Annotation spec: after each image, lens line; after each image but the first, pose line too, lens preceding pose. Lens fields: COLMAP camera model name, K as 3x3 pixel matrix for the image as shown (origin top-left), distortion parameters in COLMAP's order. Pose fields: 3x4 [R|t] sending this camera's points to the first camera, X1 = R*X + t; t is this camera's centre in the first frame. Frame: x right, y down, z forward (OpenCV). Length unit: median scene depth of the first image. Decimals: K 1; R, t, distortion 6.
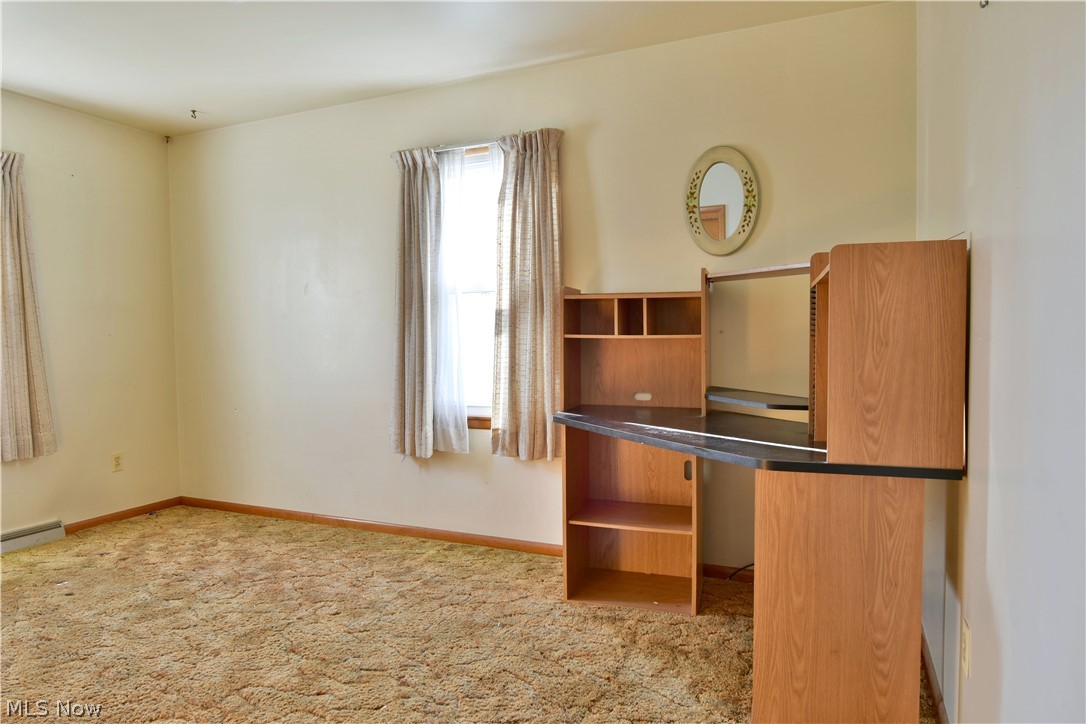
lens RADIAL K [[669.2, 0, 543.3], [0, 669.2, 364.8], [0, 0, 1]] dist [-0.015030, -0.003719]
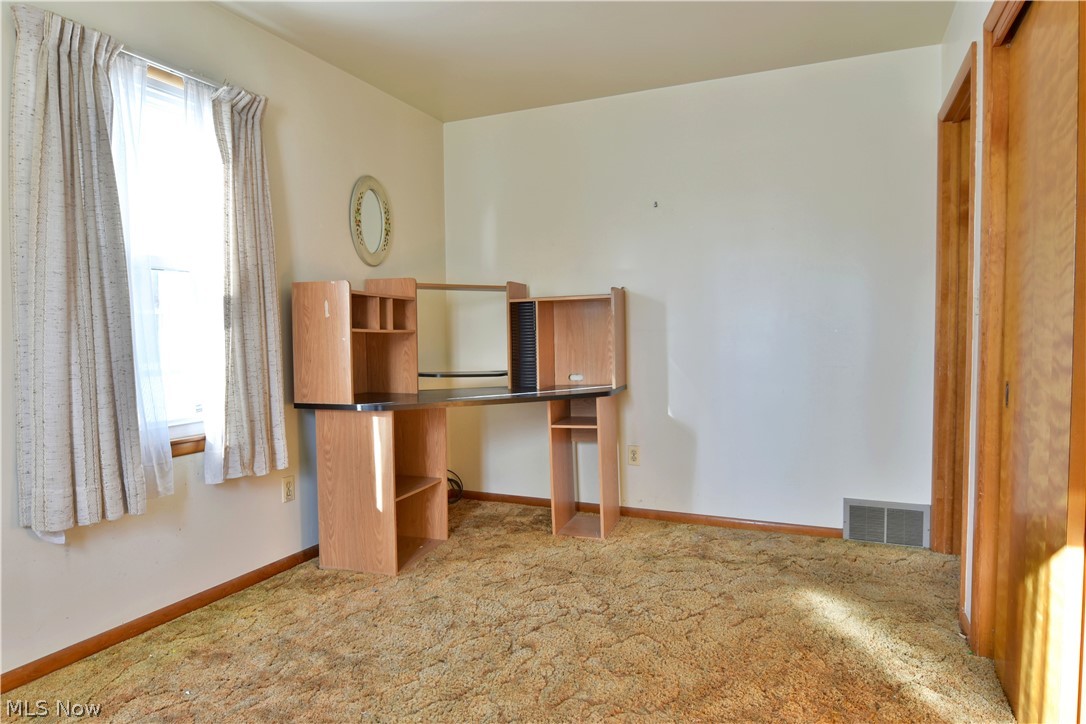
lens RADIAL K [[669.2, 0, 542.0], [0, 669.2, 367.9], [0, 0, 1]] dist [-0.015030, -0.003719]
pose [[-0.006798, -0.043642, 0.999024, -0.871591], [0.053491, 0.997601, 0.043944, -0.012407], [-0.998545, 0.053737, -0.004447, 0.634008]]
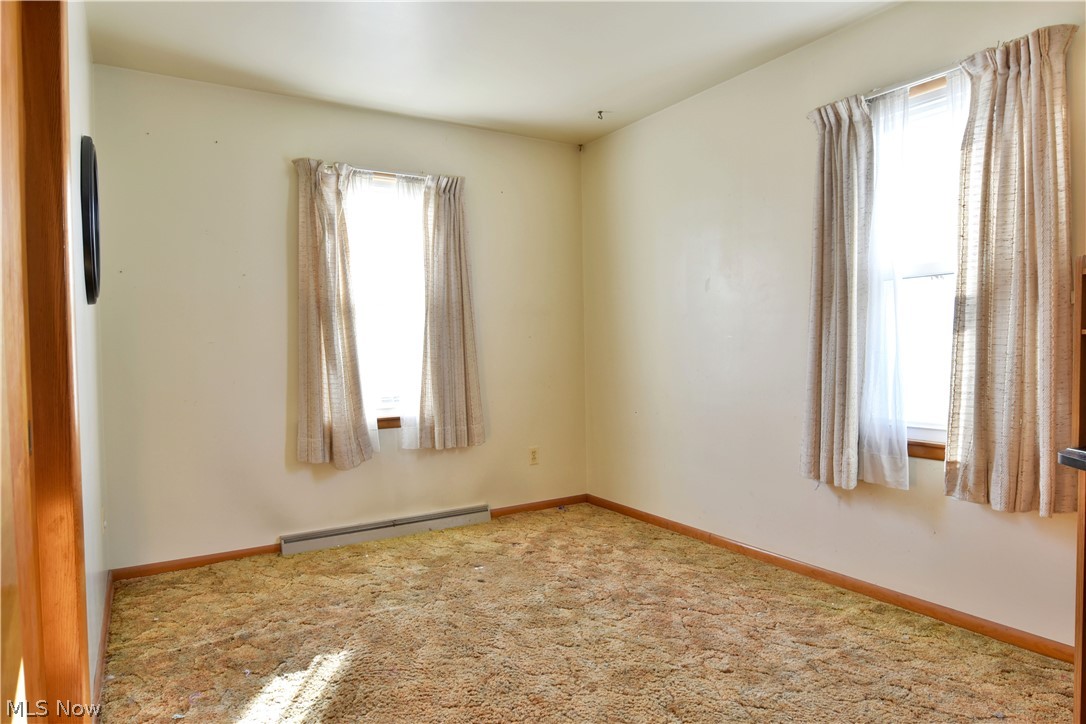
lens RADIAL K [[669.2, 0, 540.6], [0, 669.2, 365.6], [0, 0, 1]] dist [-0.015030, -0.003719]
pose [[0.825293, 0.015377, -0.564495, -0.034313], [-0.017038, 0.999852, 0.002326, -0.002581], [0.564448, 0.007698, 0.825433, 0.152694]]
